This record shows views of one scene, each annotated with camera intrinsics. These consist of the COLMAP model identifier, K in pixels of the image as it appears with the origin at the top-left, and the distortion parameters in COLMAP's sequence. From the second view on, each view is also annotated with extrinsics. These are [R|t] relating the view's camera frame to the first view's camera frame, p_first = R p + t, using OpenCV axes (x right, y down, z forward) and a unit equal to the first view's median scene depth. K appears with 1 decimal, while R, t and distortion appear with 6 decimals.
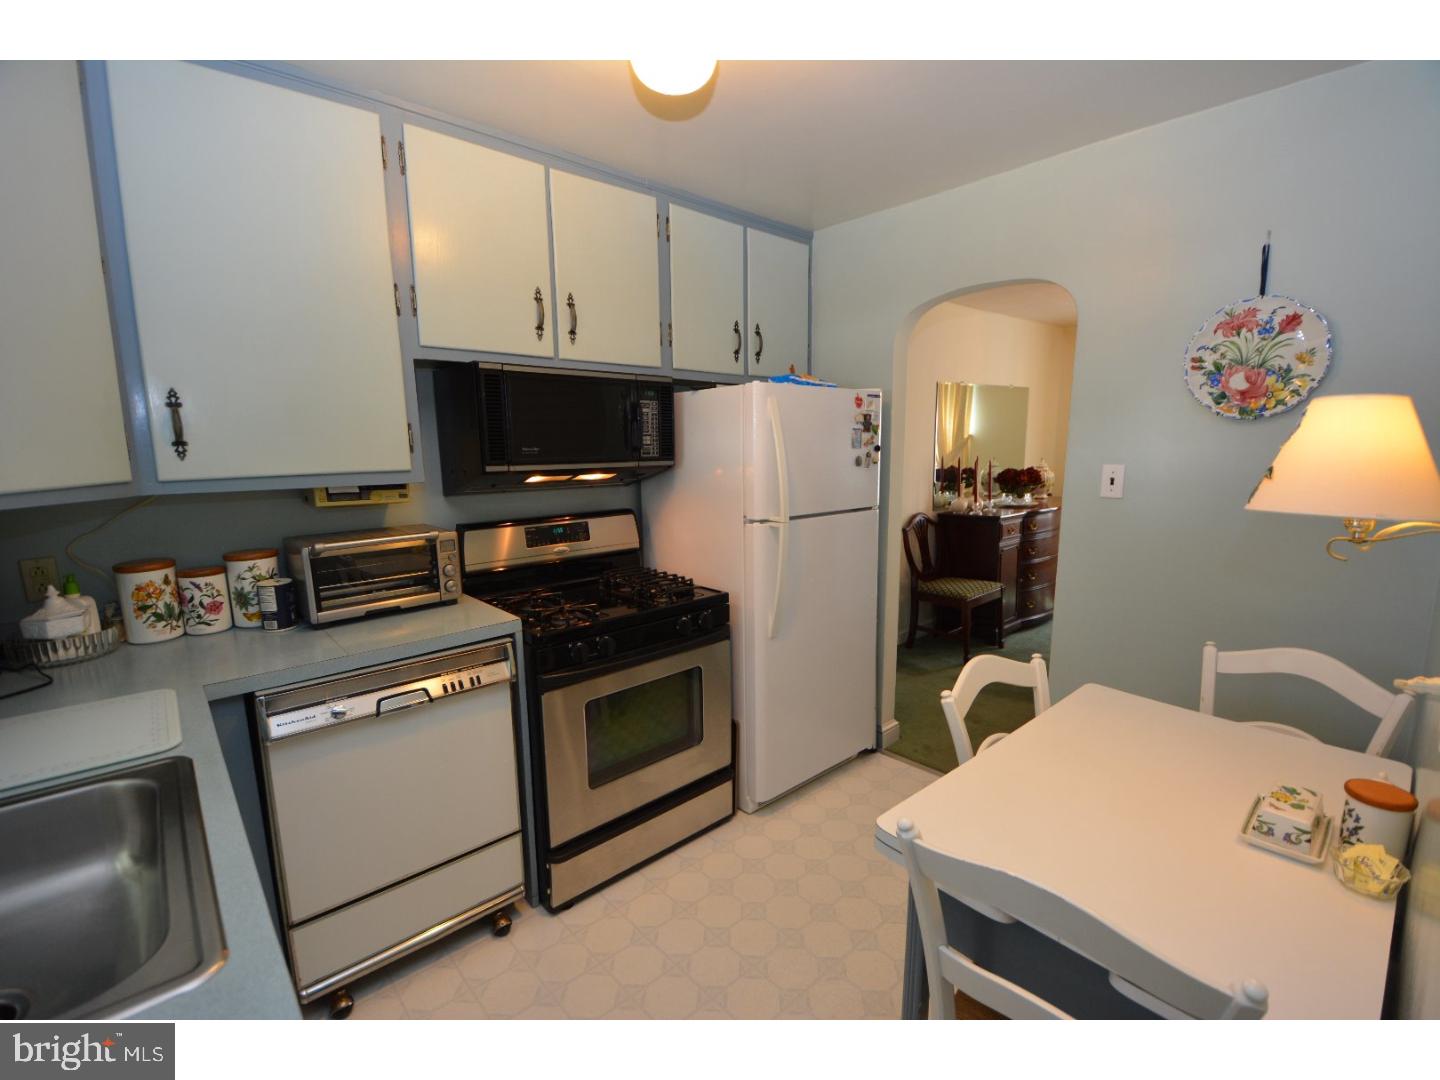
lens RADIAL K [[645.3, 0, 722.3], [0, 645.3, 544.3], [0, 0, 1]] dist [-0.000199, -0.000157]
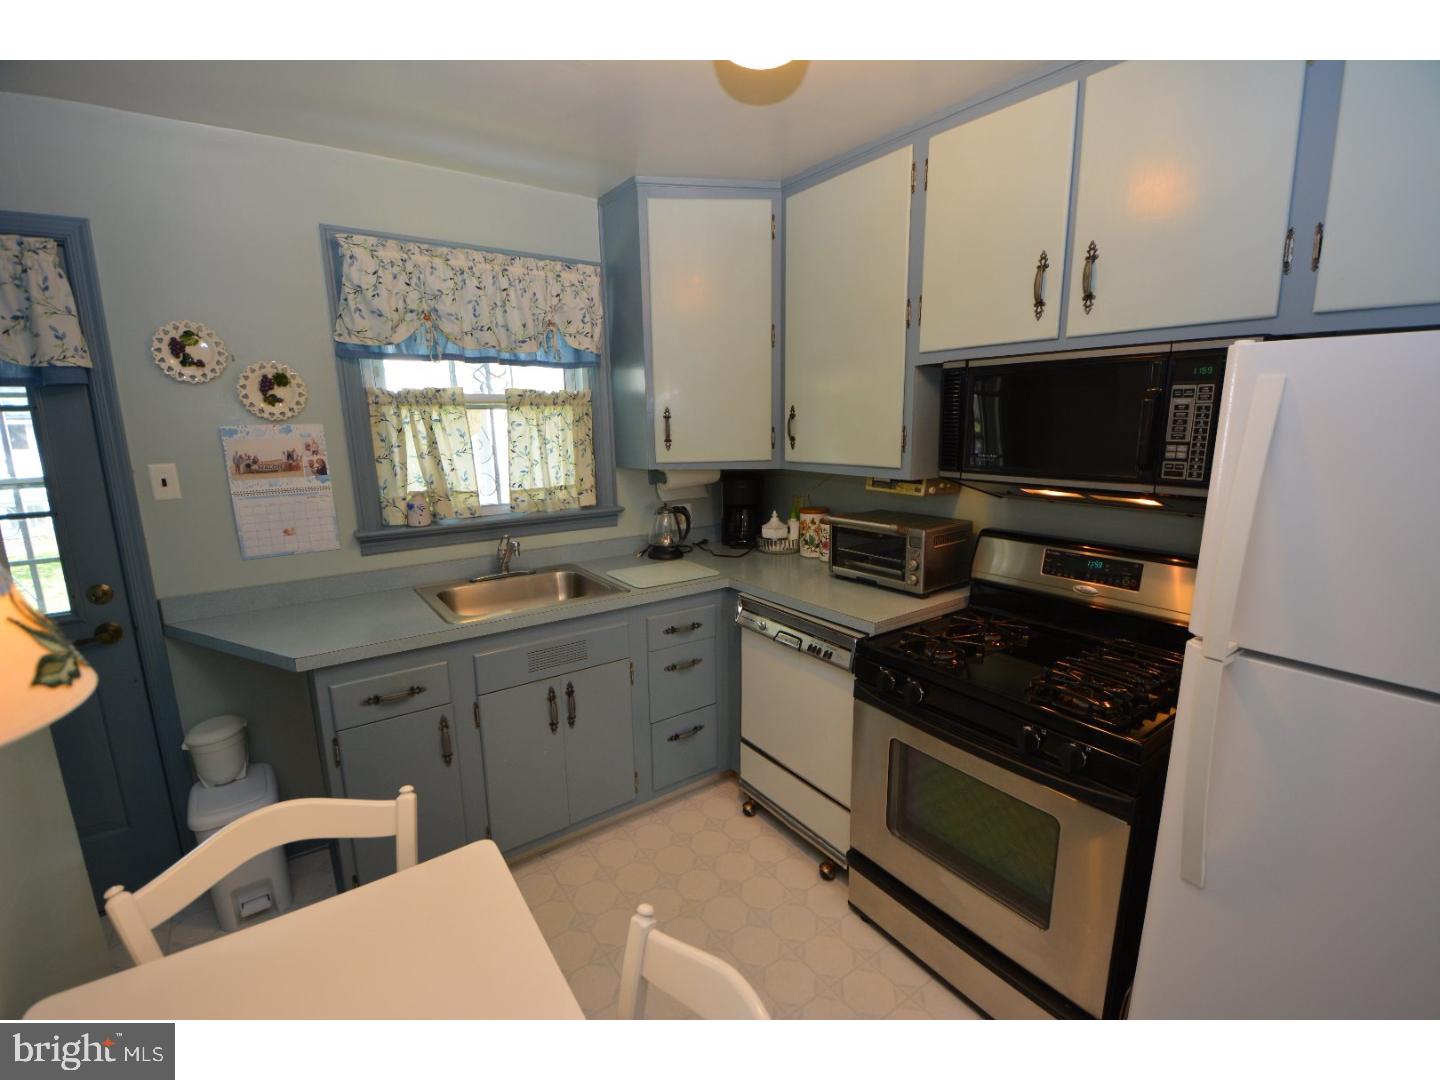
lens RADIAL K [[635.0, 0, 720.0], [0, 635.0, 540.0], [0, 0, 1]] dist [0.020711, -0.000083]
pose [[-0.118922, 0.202215, -0.972094, 0.647868], [-0.137342, 0.966280, 0.217807, -0.190938], [0.983359, 0.159412, -0.087139, 0.807517]]
